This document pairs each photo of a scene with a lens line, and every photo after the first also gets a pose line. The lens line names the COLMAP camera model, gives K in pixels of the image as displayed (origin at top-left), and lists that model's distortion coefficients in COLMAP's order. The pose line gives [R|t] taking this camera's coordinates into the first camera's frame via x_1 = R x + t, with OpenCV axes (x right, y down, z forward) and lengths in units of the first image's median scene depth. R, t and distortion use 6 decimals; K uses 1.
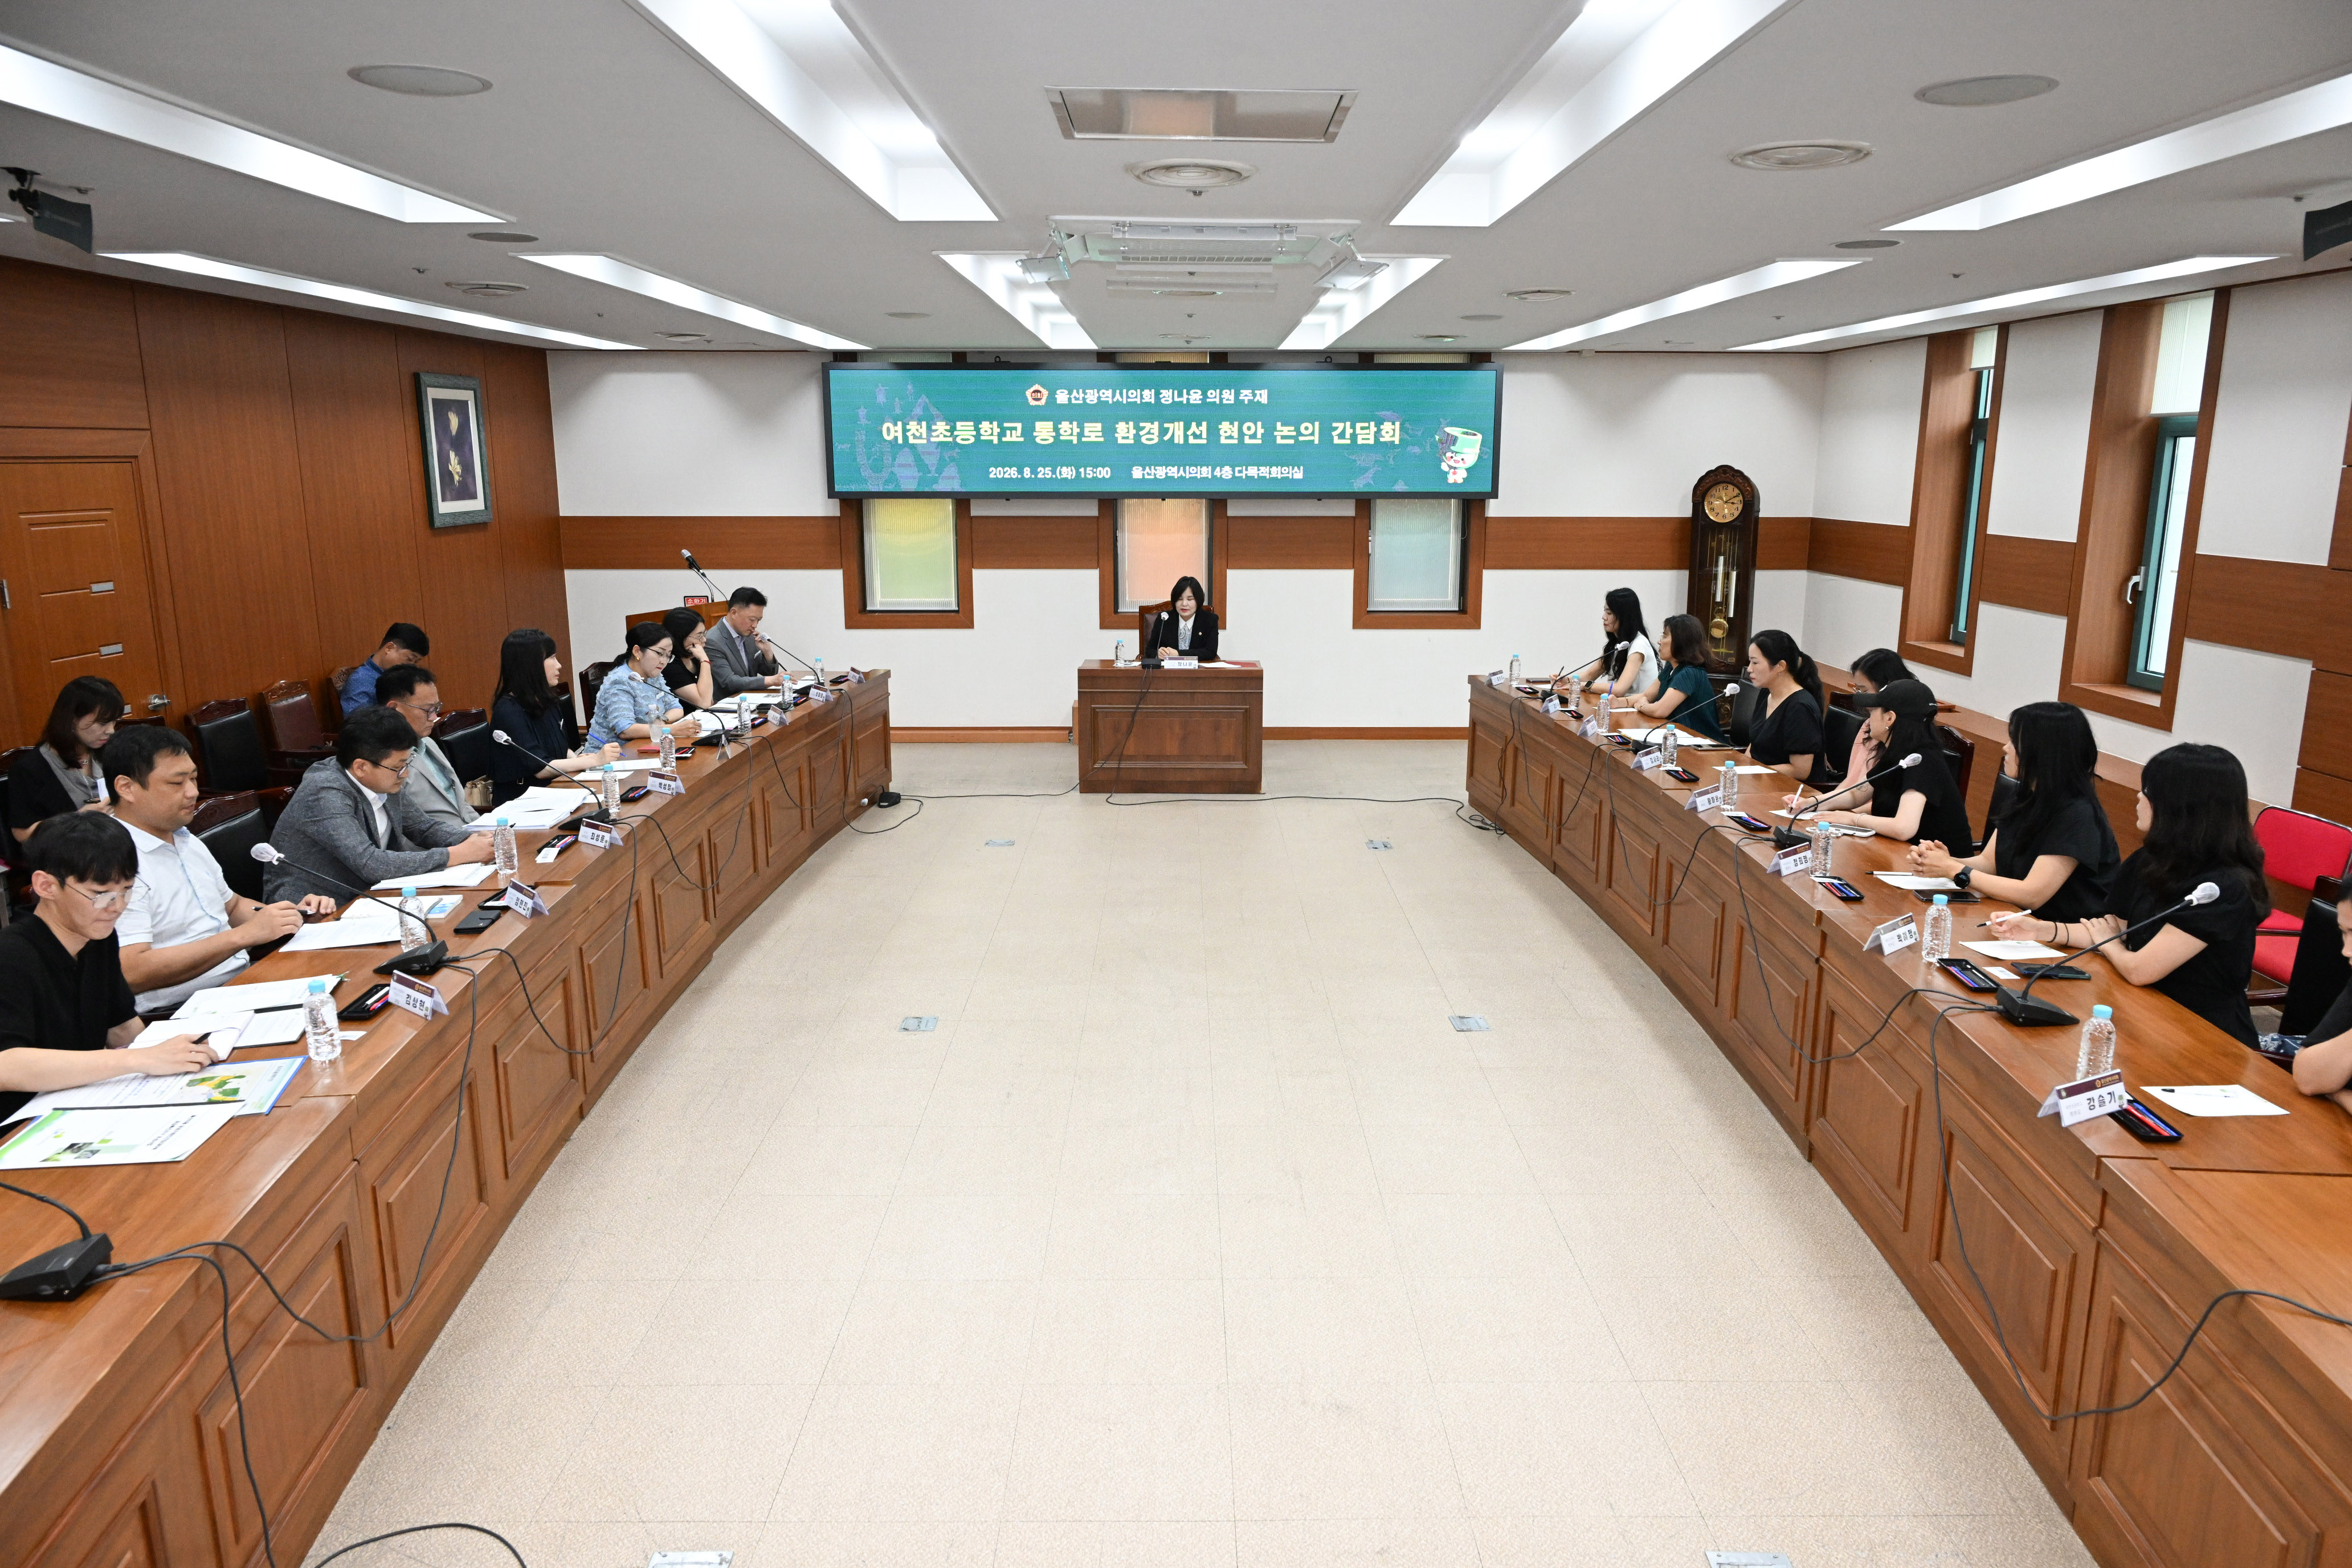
lens RADIAL K [[1554.5, 0, 1183.1], [0, 1554.5, 794.8], [0, 0, 1]] dist [0.000485, -0.001779]
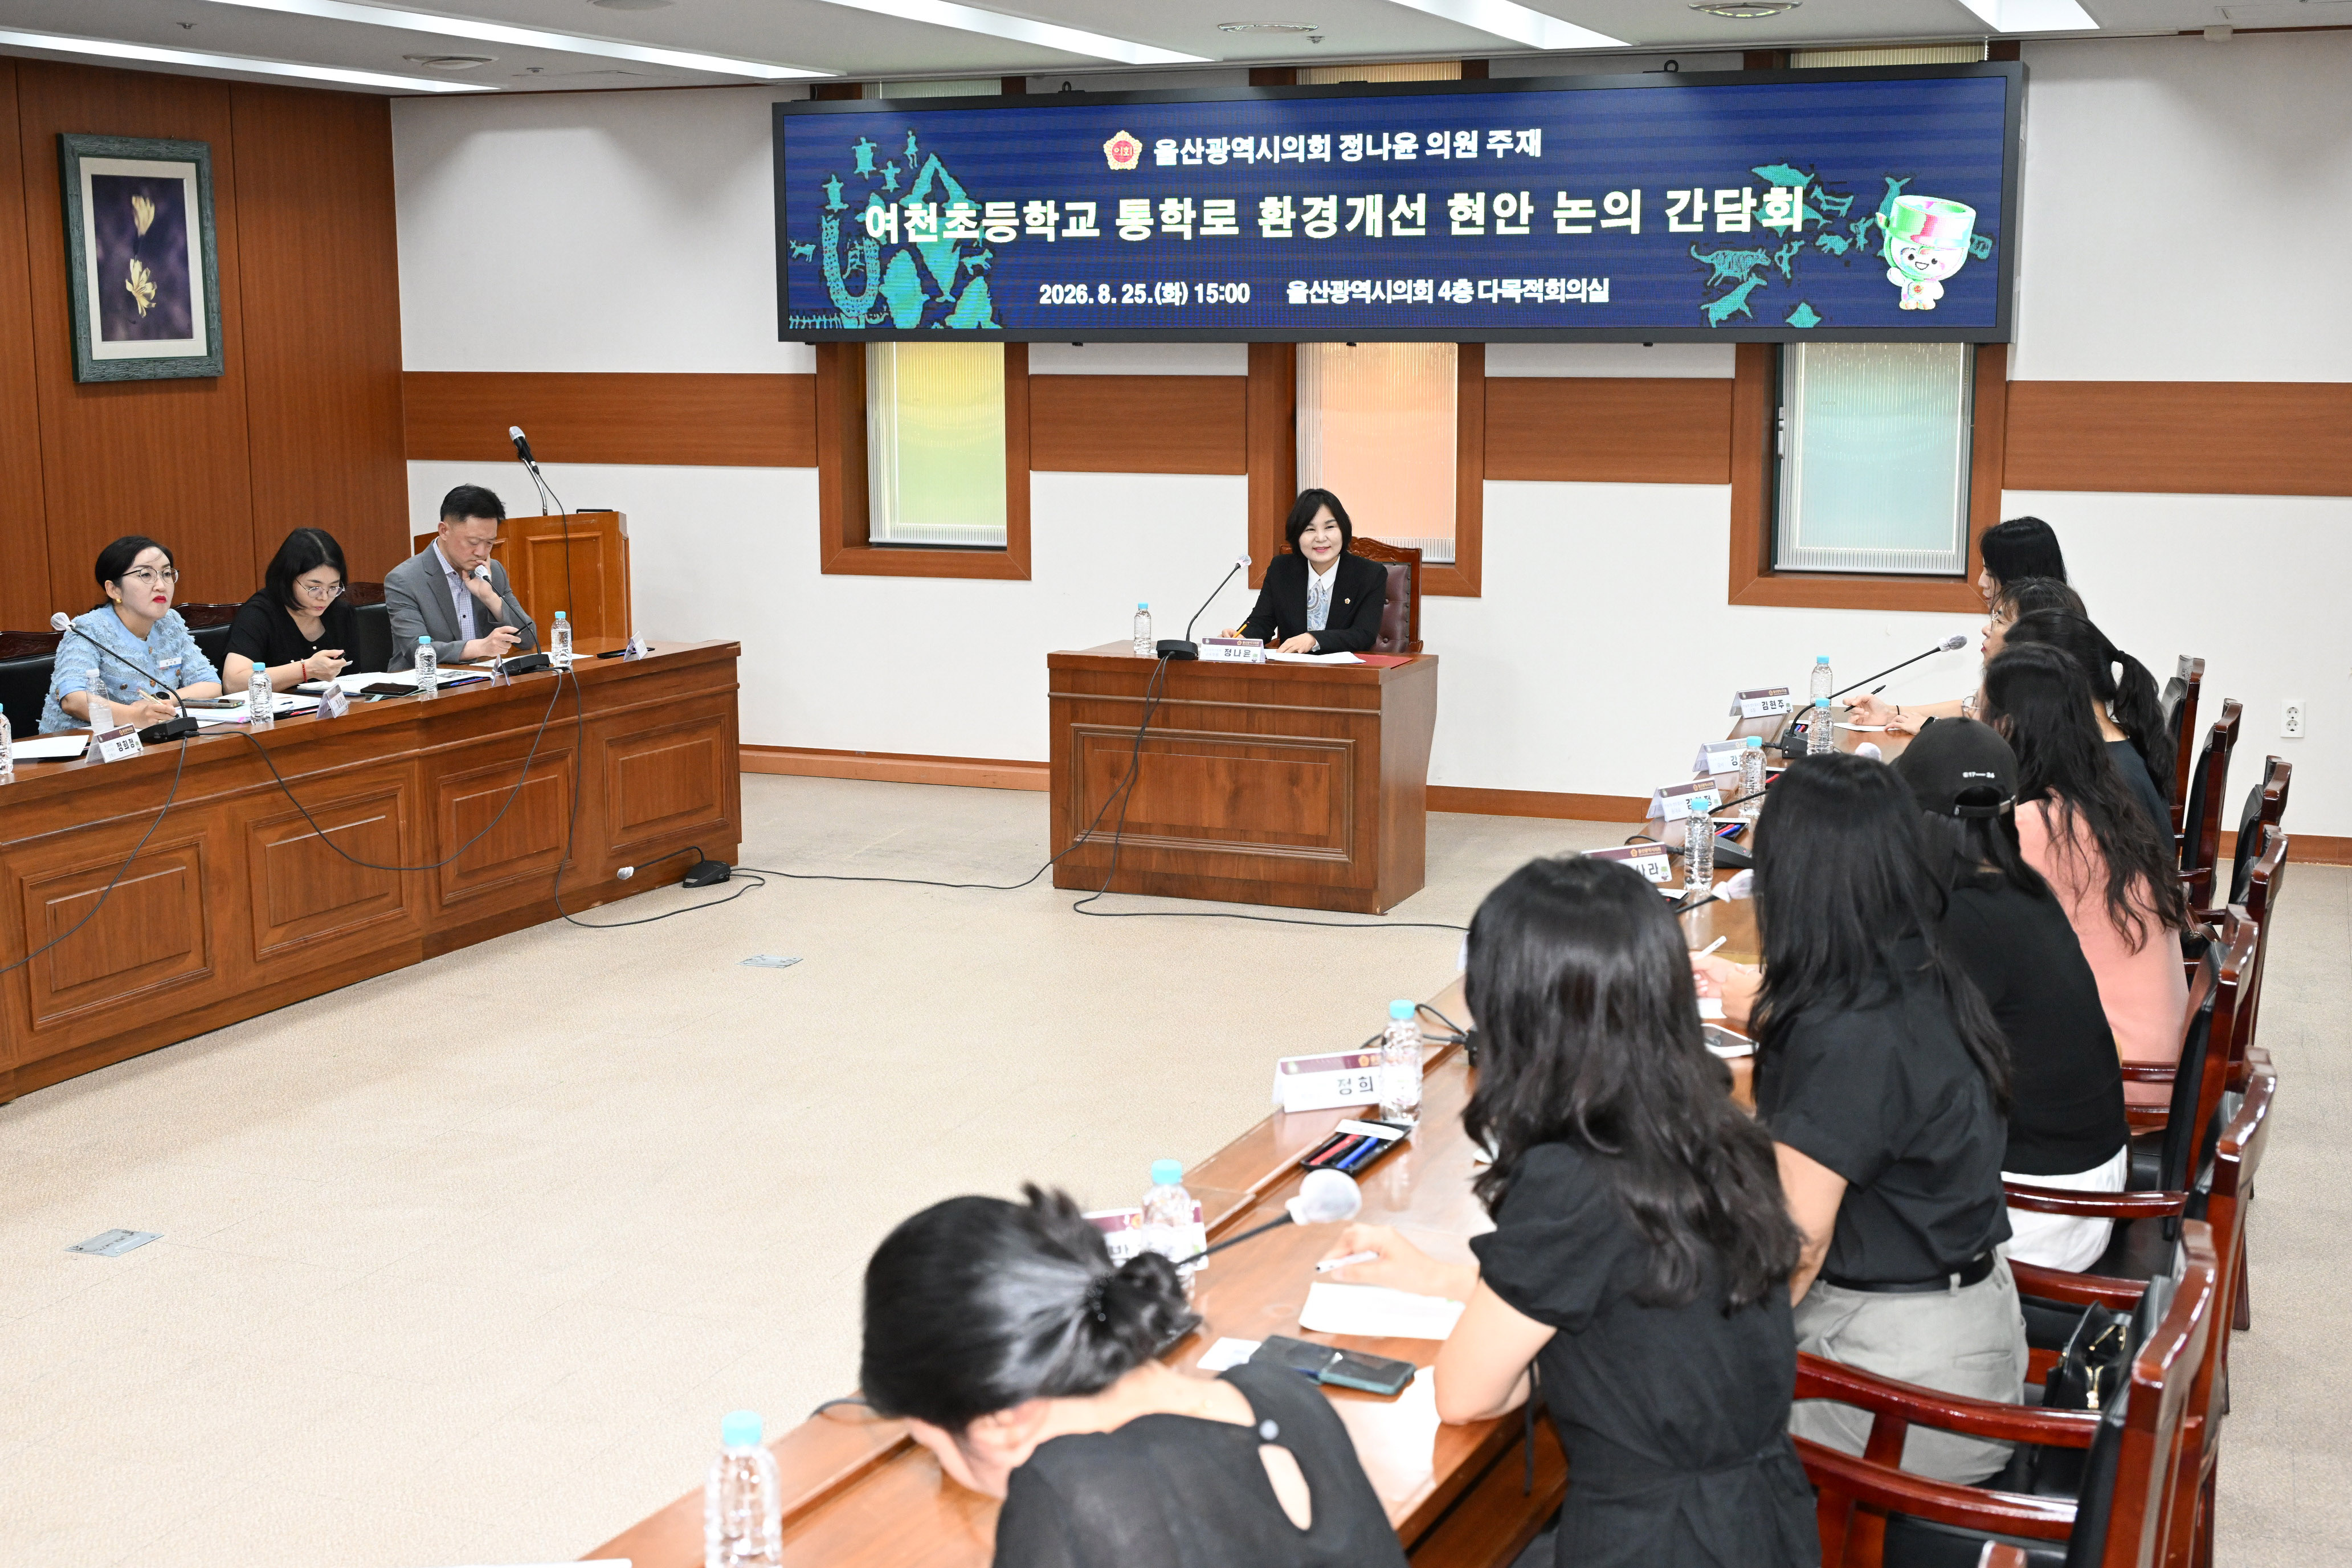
lens RADIAL K [[2864.8, 0, 1169.3], [0, 2864.8, 778.8], [0, 0, 1]] dist [-0.000371, -0.003919]
pose [[0.929562, 0.055698, -0.364435, 0.293748], [-0.073819, 0.996623, -0.035972, -0.005510], [0.361201, 0.060340, 0.930534, 0.094138]]
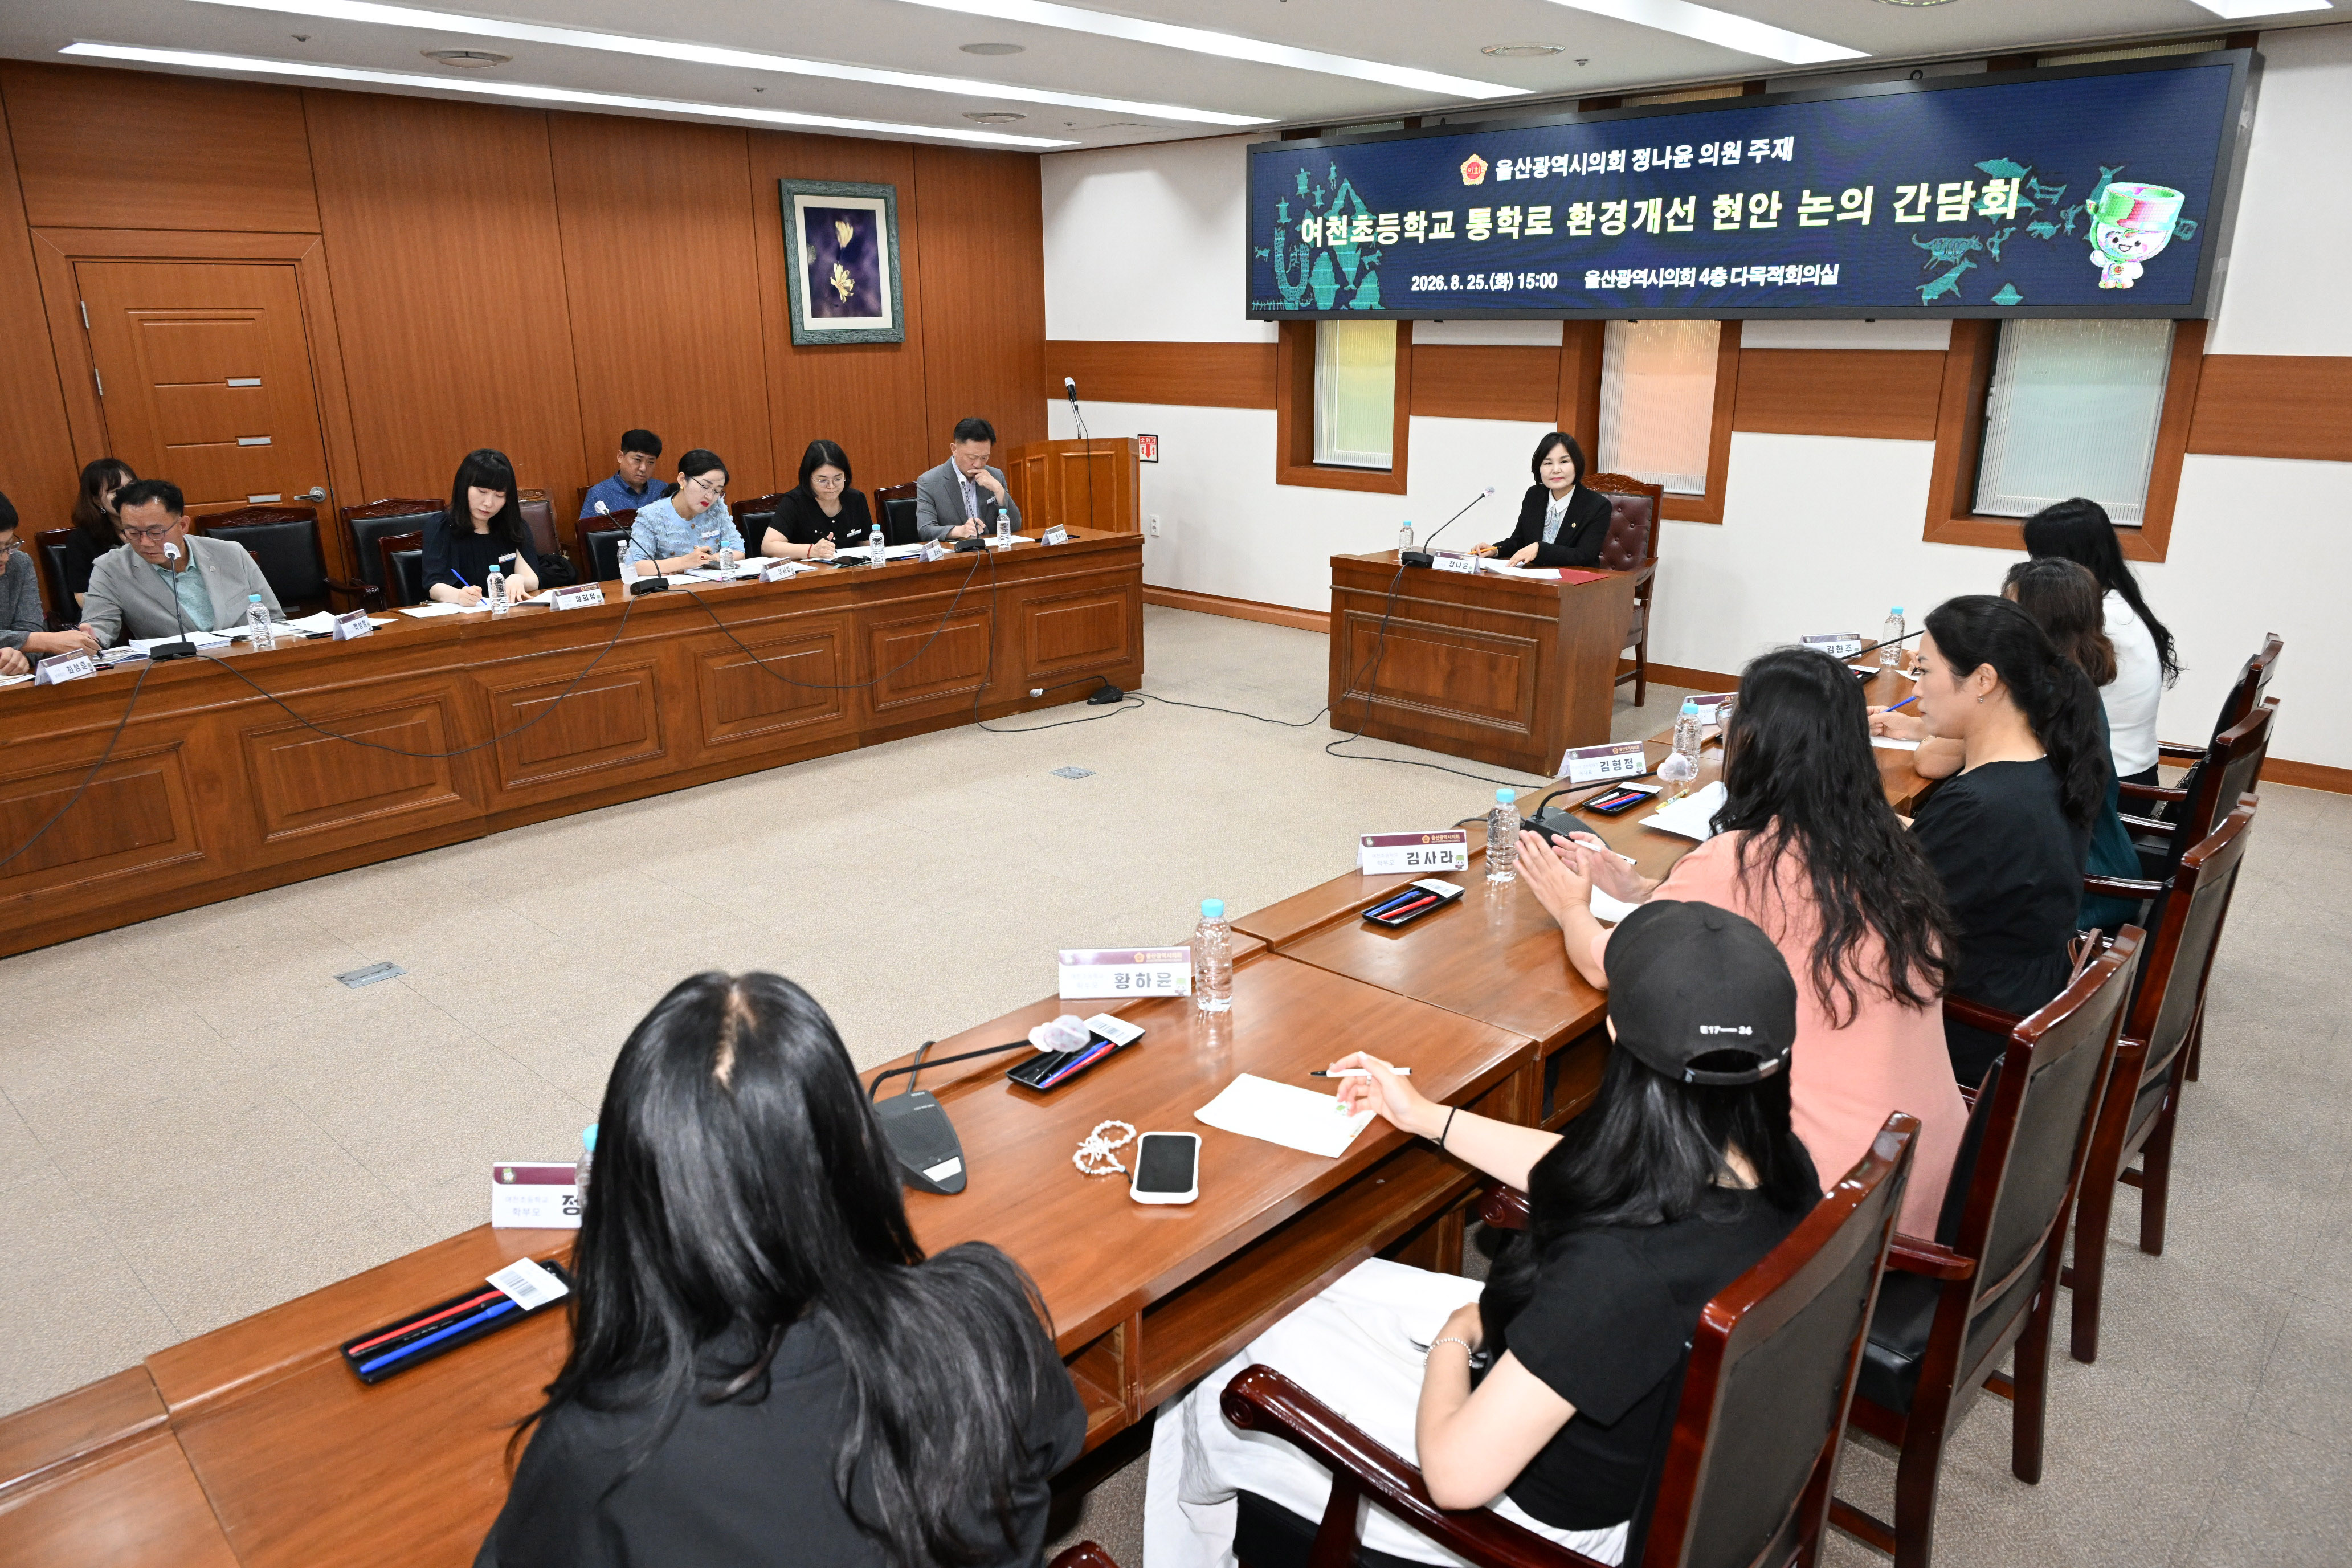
lens RADIAL K [[1554.5, 0, 1183.1], [0, 1554.5, 794.8], [0, 0, 1]] dist [0.000485, -0.001779]
pose [[0.729977, 0.198381, -0.654048, 0.330523], [-0.140347, 0.980065, 0.140626, -0.057446], [0.668907, -0.010860, 0.743267, 0.375611]]
